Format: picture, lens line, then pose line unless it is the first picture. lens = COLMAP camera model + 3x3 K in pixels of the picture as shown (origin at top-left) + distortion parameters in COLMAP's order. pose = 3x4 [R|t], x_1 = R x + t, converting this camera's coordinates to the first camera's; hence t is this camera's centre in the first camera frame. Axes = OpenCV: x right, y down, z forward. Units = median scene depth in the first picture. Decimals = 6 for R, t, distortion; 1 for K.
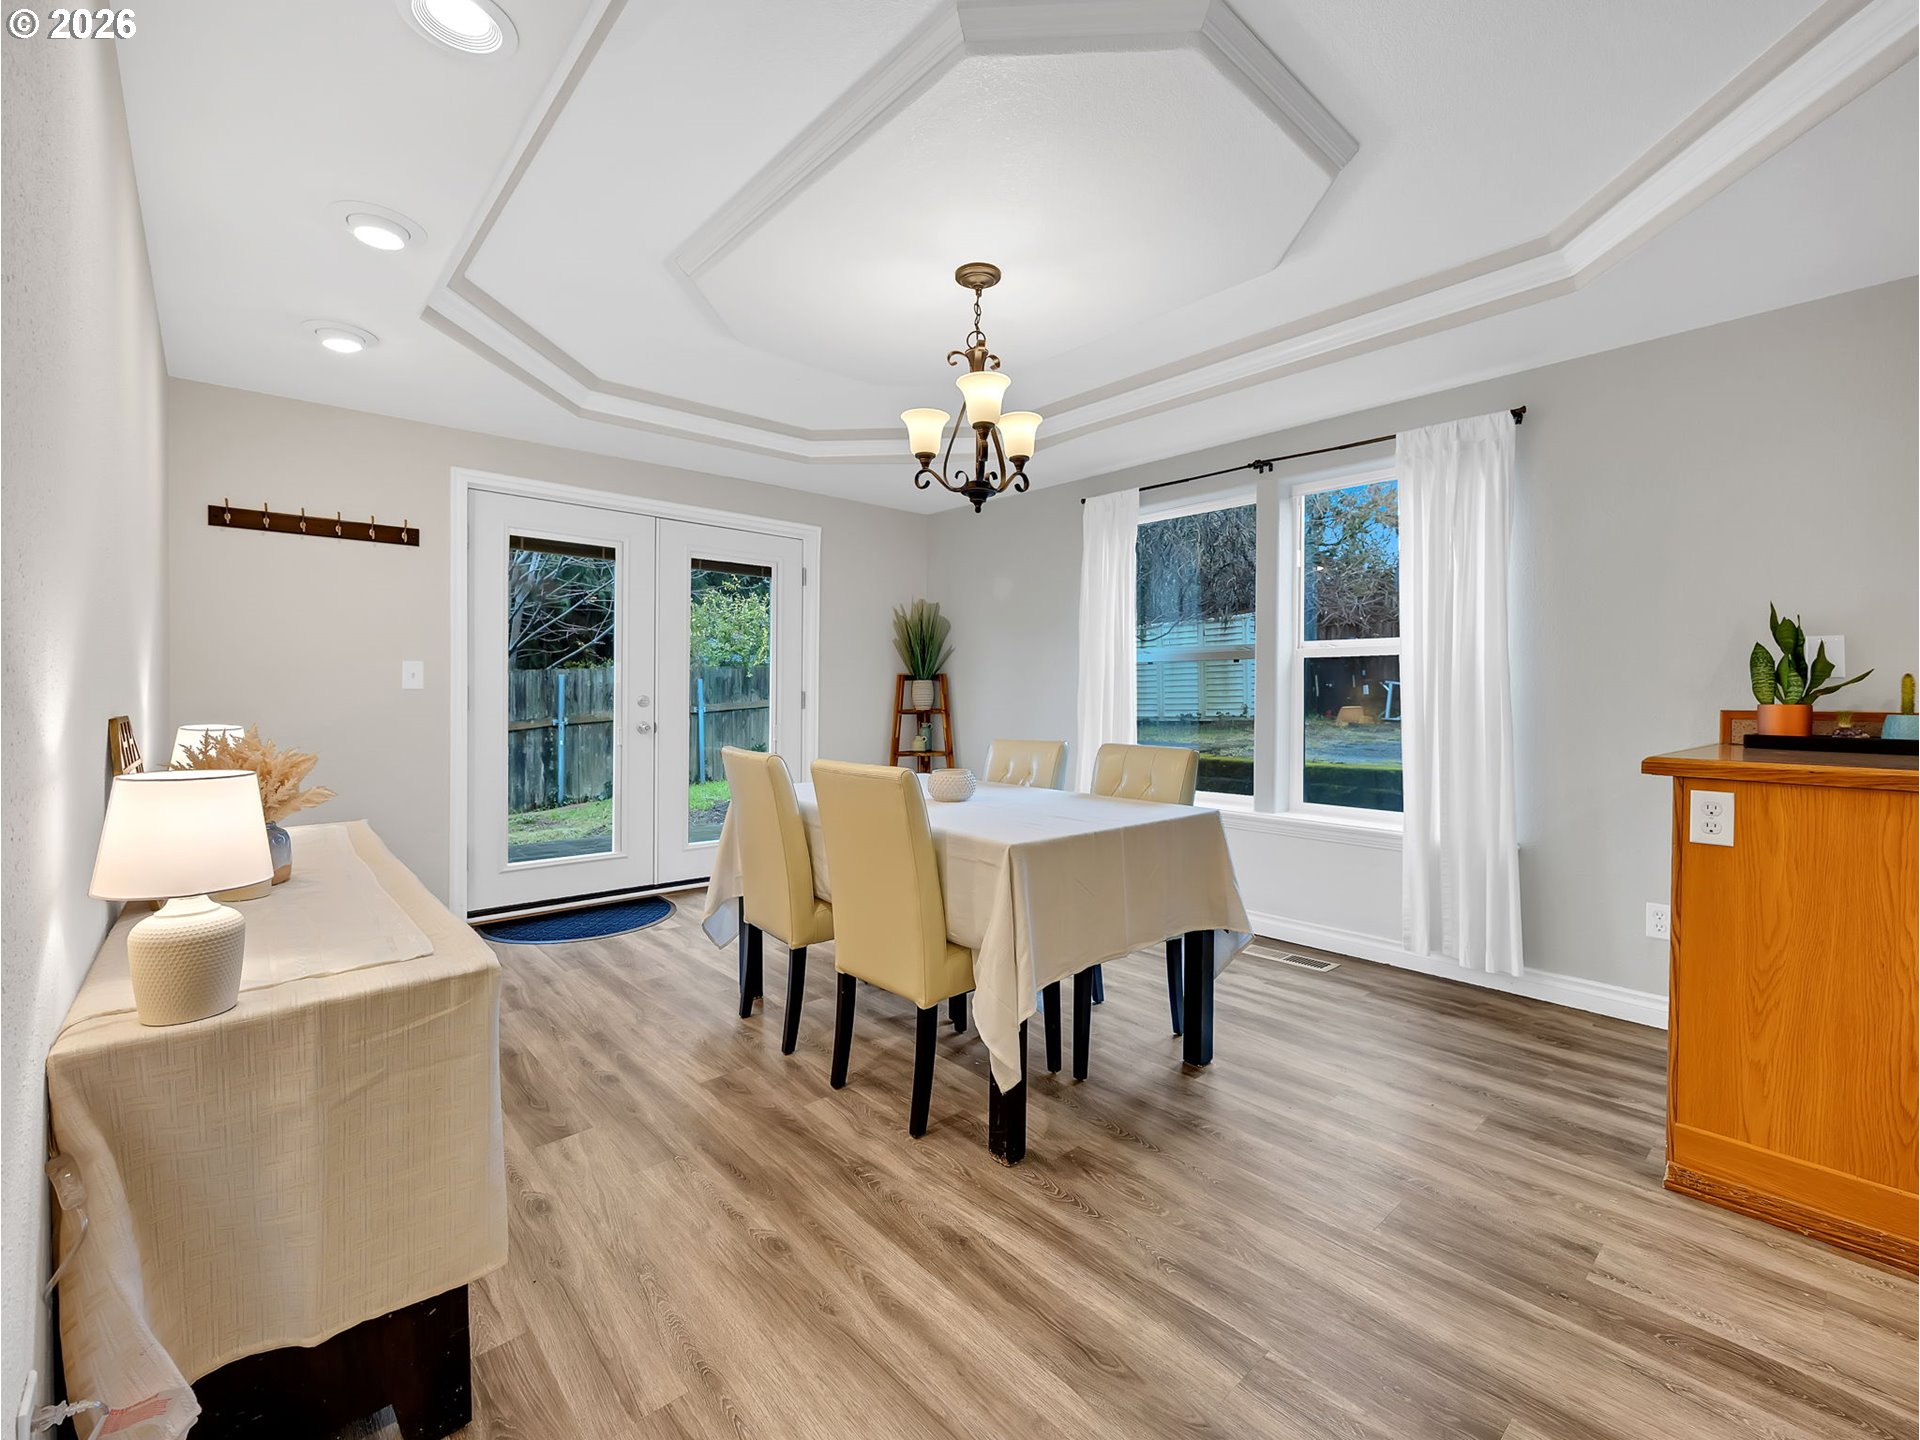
lens RADIAL K [[824.2, 0, 953.8], [0, 824.2, 718.5], [0, 0, 1]] dist [0.001055, 0.000377]
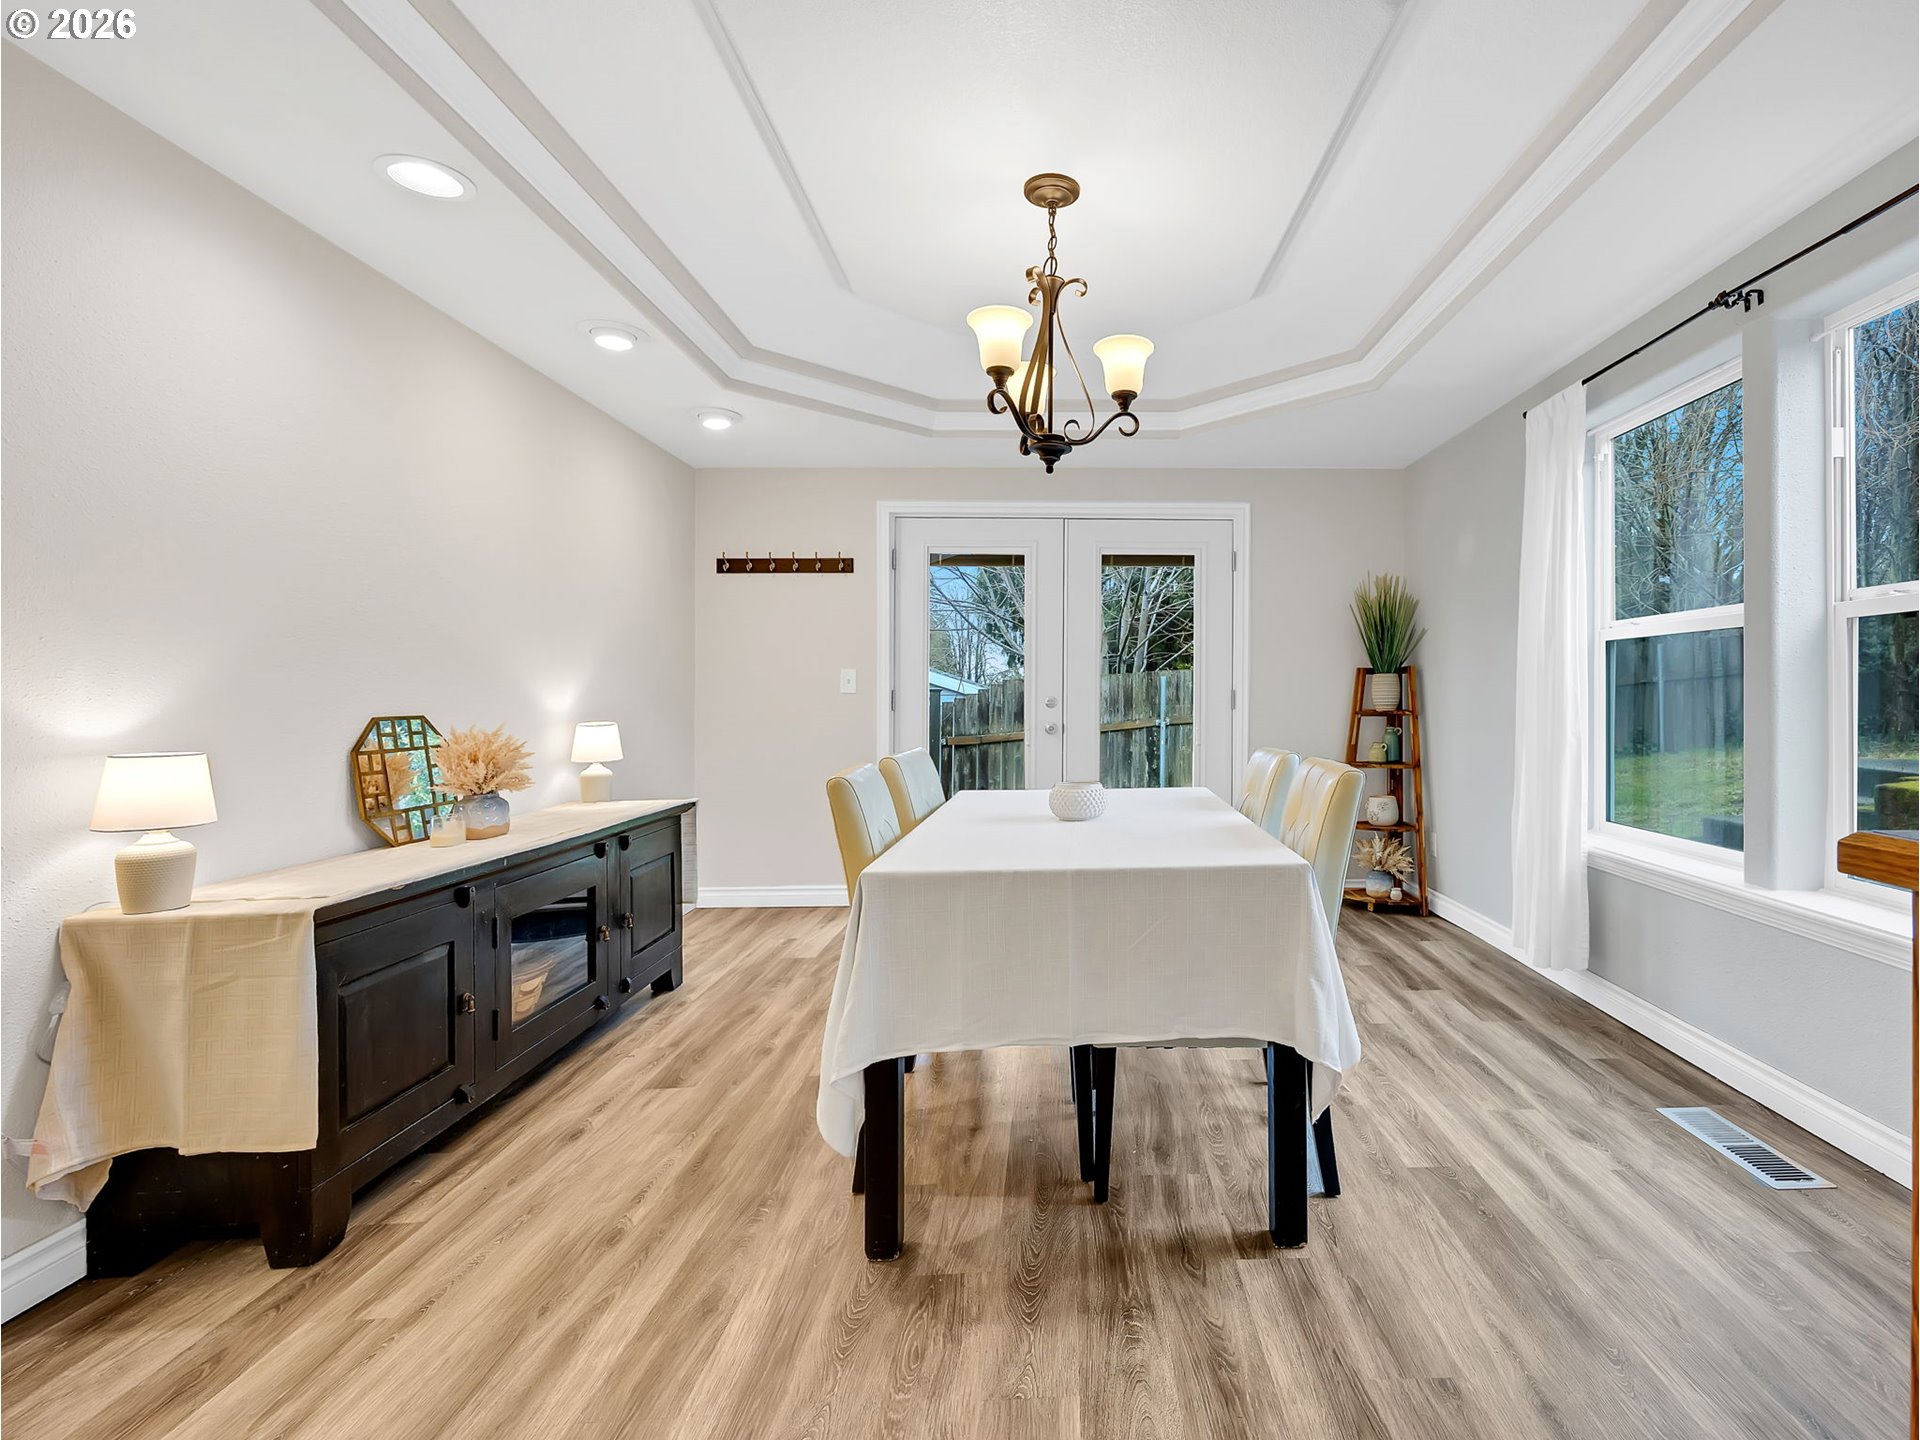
lens RADIAL K [[884.1, 0, 1104.2], [0, 884.1, 706.9], [0, 0, 1]] dist [-0.001977, 0.000115]
pose [[0.782914, -0.001664, -0.622128, 0.501357], [-0.007399, 0.999901, -0.011986, -0.003702], [0.622086, 0.013987, 0.782824, 0.274808]]
